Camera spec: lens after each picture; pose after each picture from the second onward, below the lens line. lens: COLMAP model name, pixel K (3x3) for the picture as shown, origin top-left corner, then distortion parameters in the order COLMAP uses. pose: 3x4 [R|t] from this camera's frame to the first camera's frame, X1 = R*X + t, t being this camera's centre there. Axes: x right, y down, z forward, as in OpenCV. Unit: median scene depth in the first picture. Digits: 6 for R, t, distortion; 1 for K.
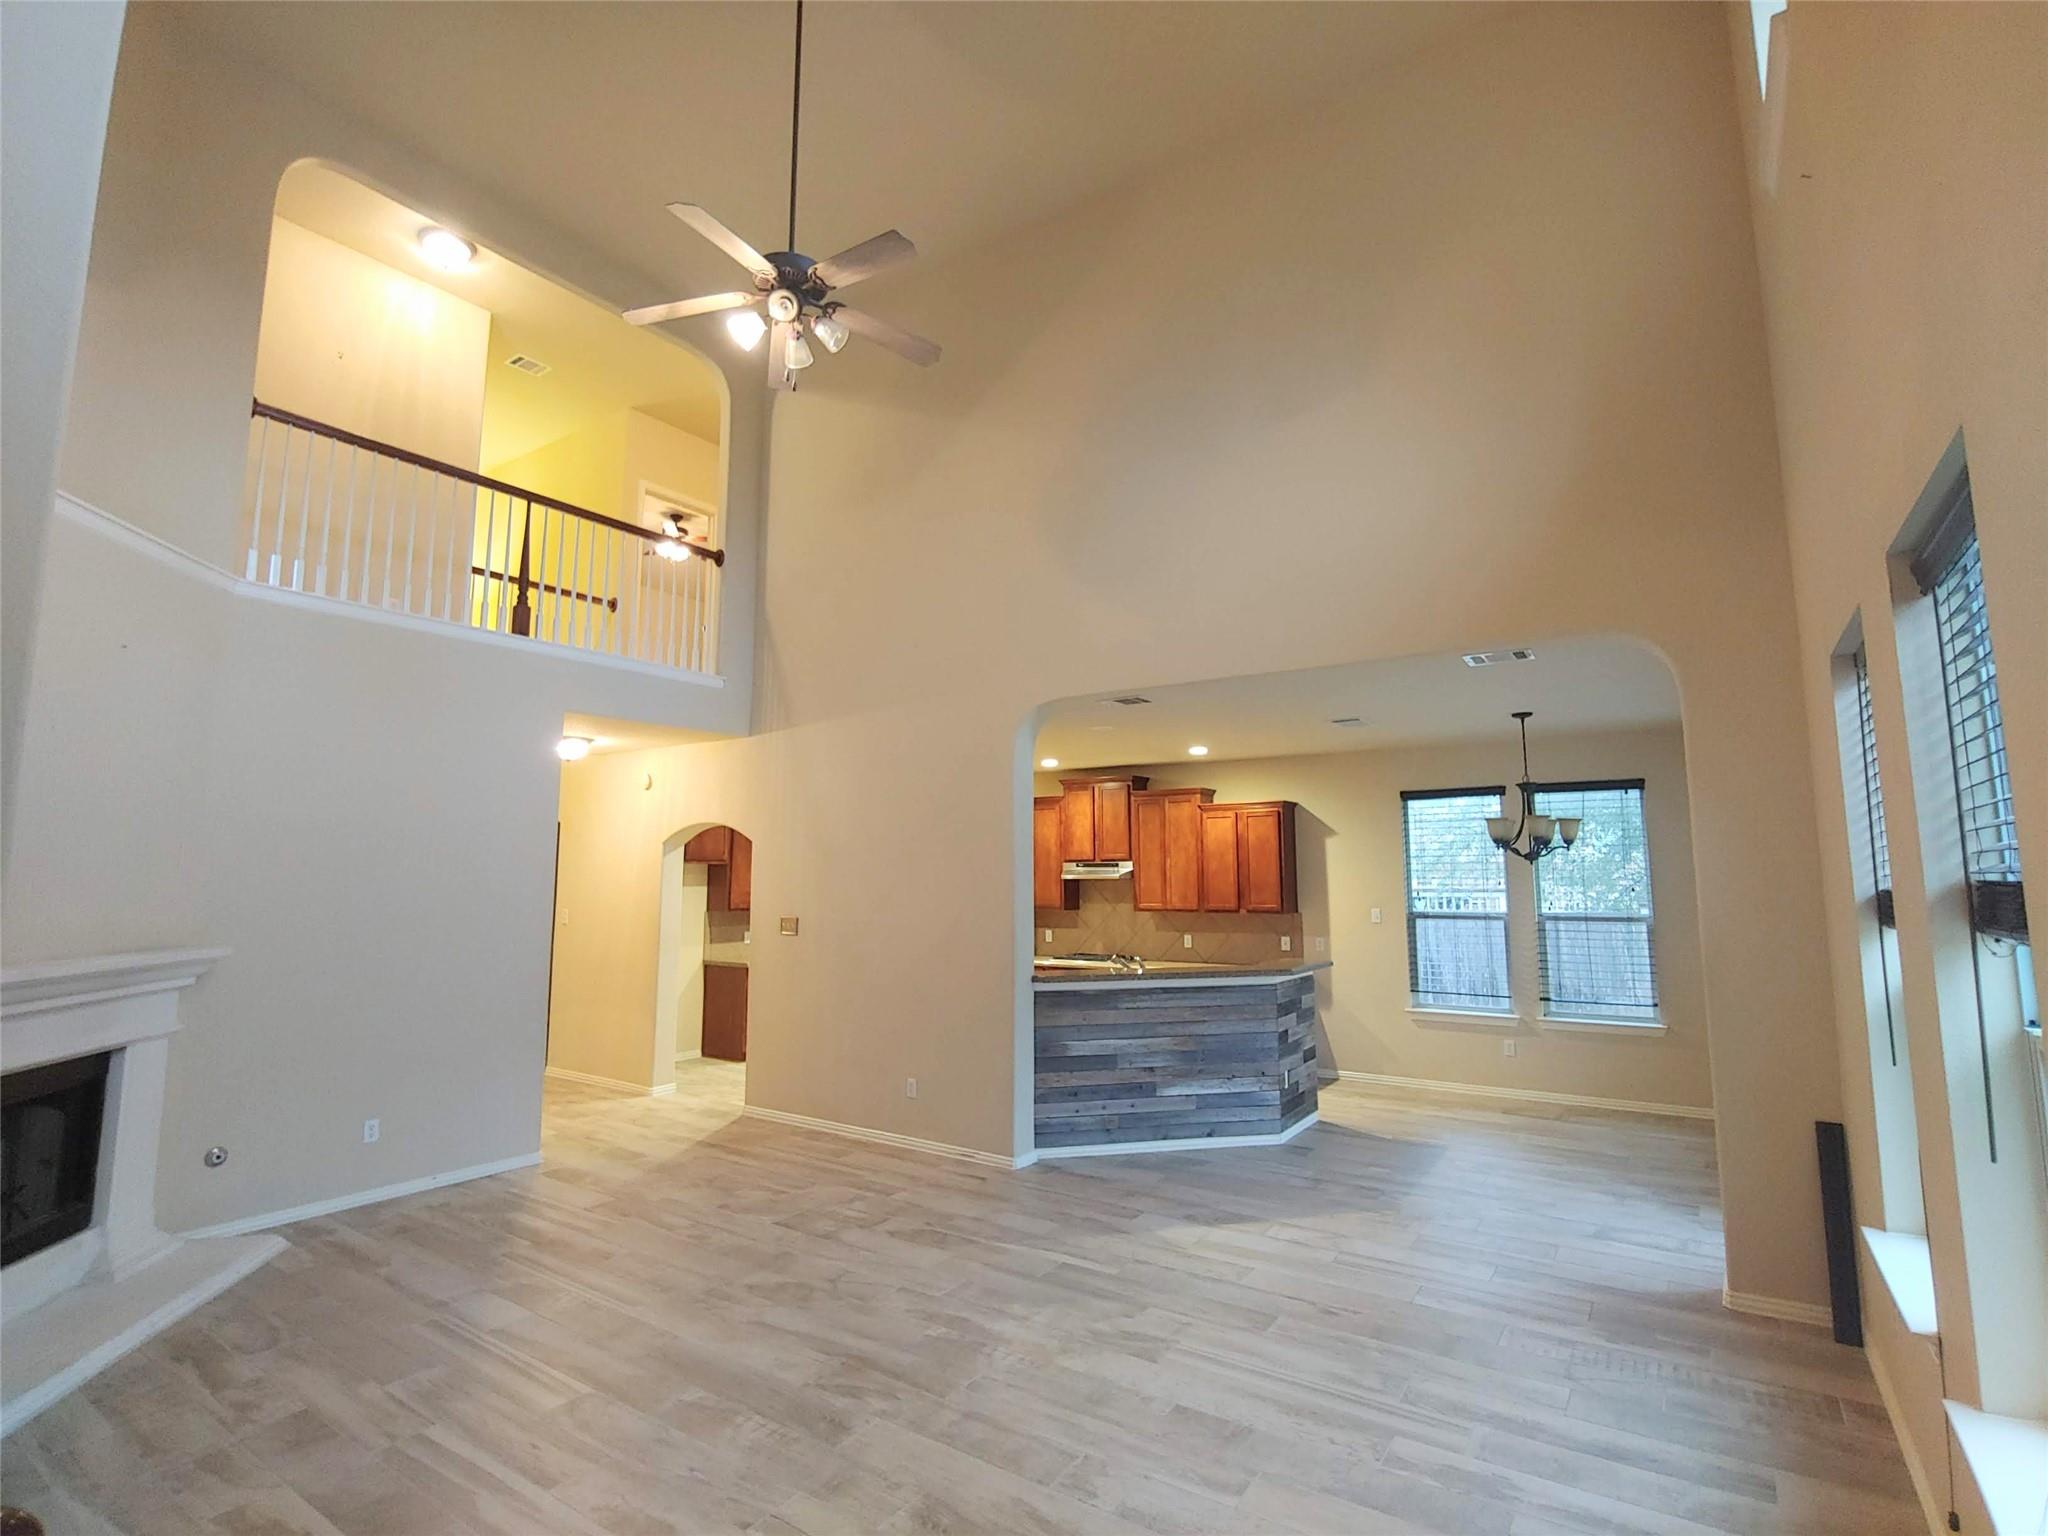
lens RADIAL K [[990.0, 0, 1036.8], [0, 990.0, 756.5], [0, 0, 1]] dist [-0.015545, -0.000337]
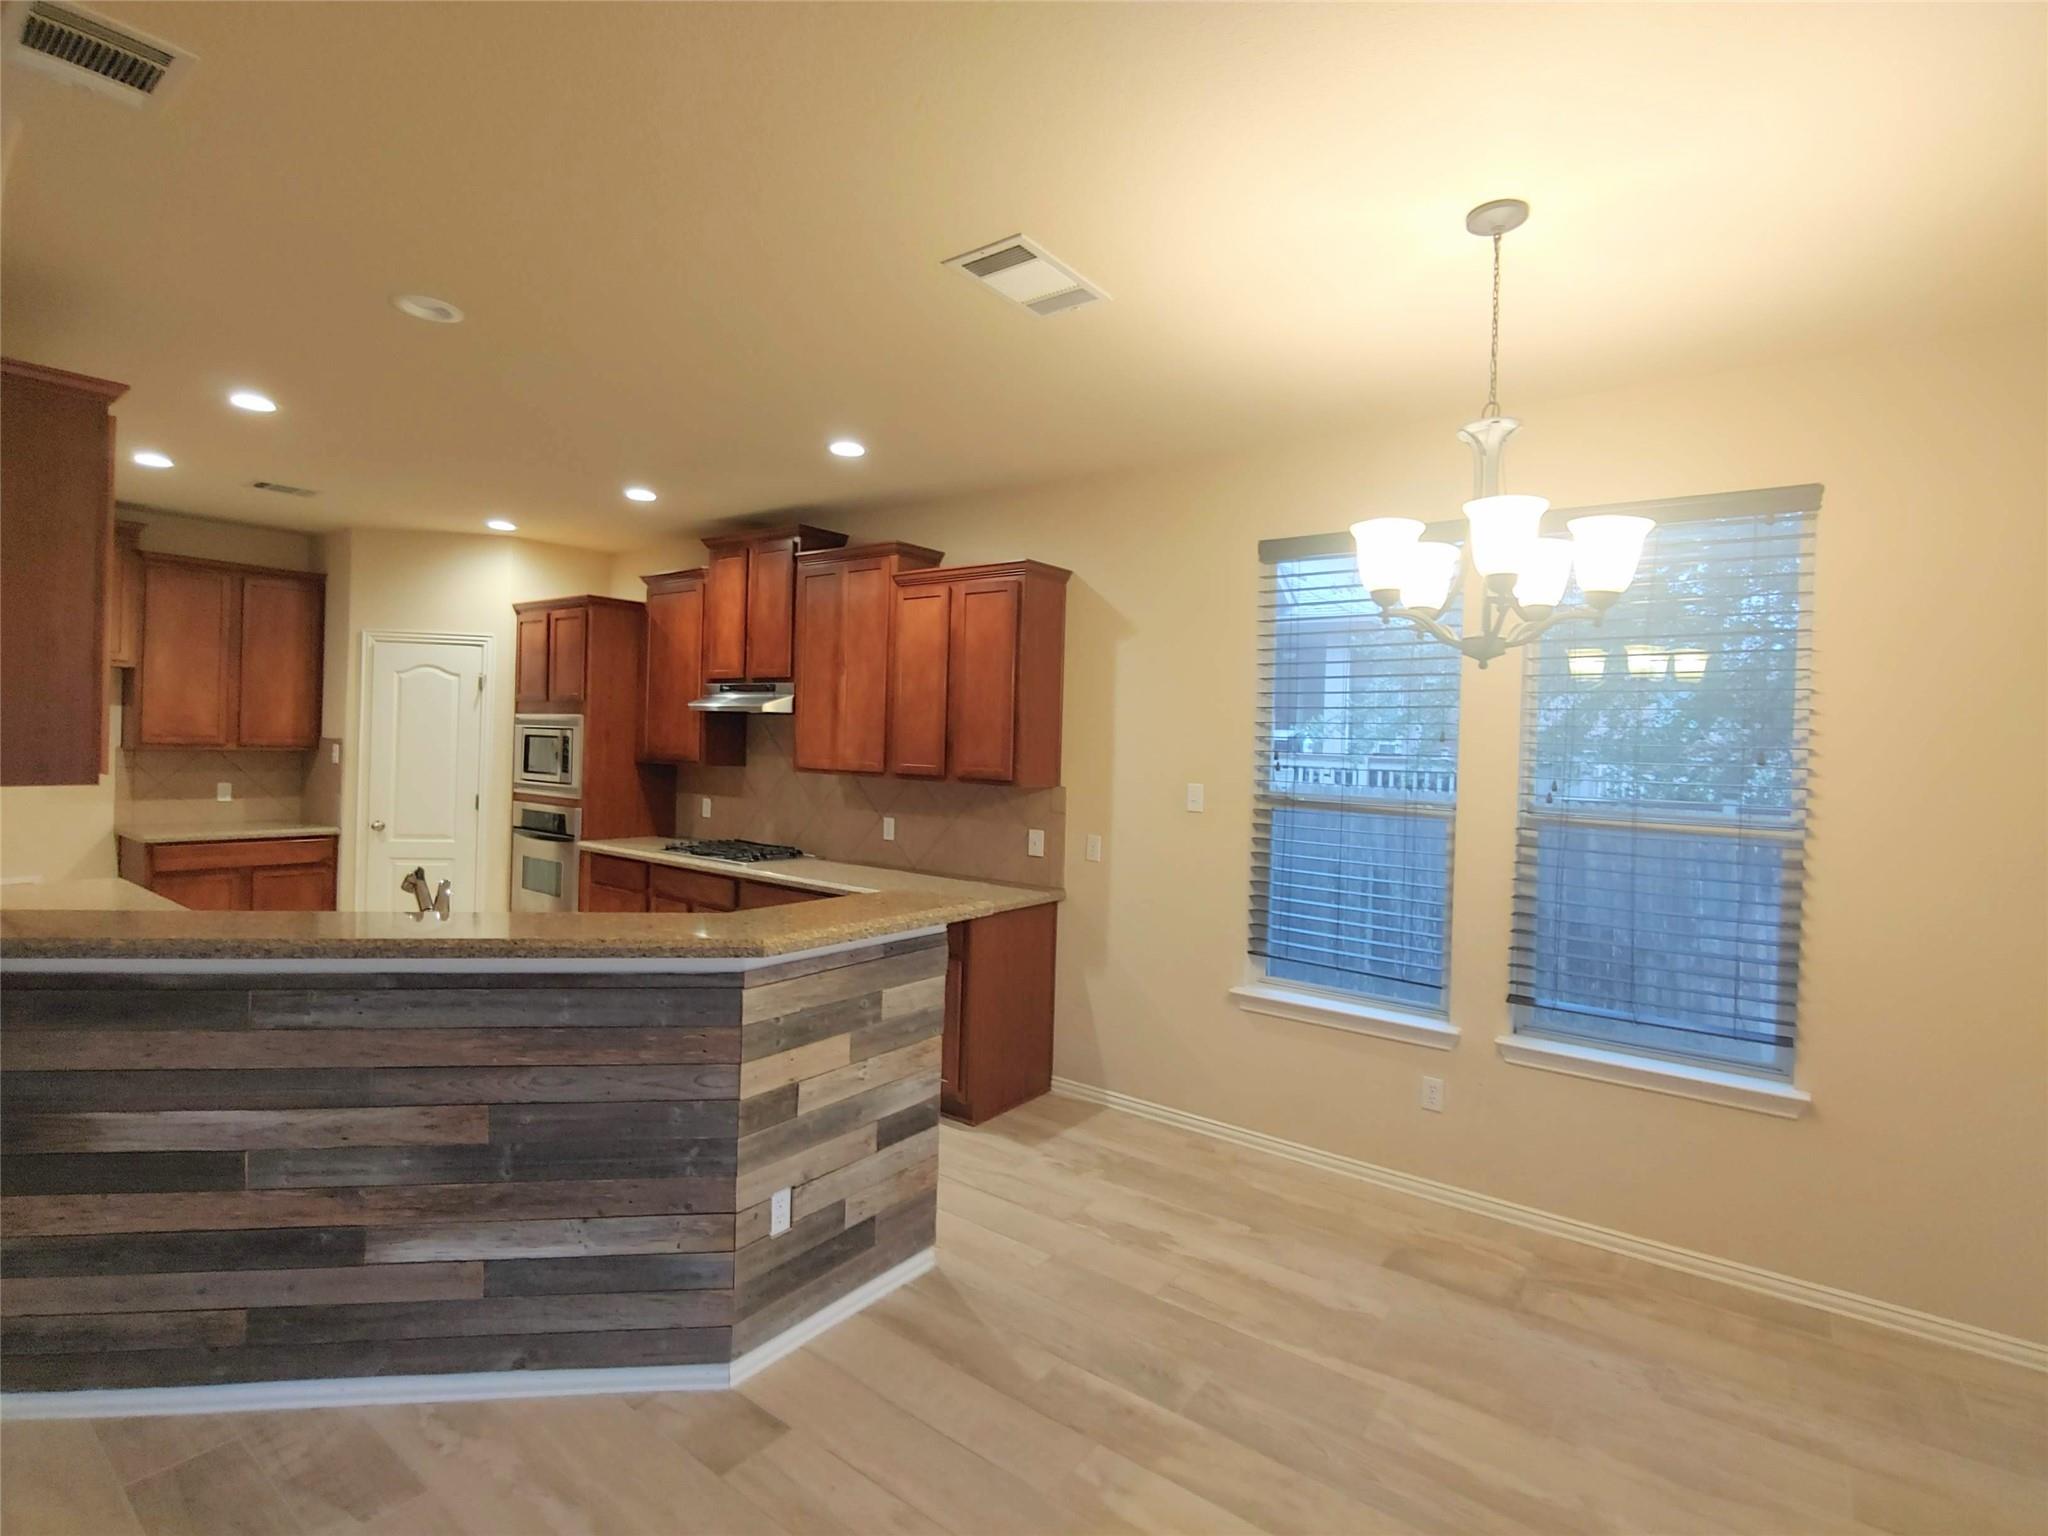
lens RADIAL K [[990.0, 0, 1036.8], [0, 990.0, 756.5], [0, 0, 1]] dist [-0.015545, -0.000337]
pose [[0.998338, 0.035948, -0.045045, 0.373412], [-0.029522, 0.990272, 0.135978, 0.099926], [0.049495, -0.134422, 0.989687, 0.668777]]
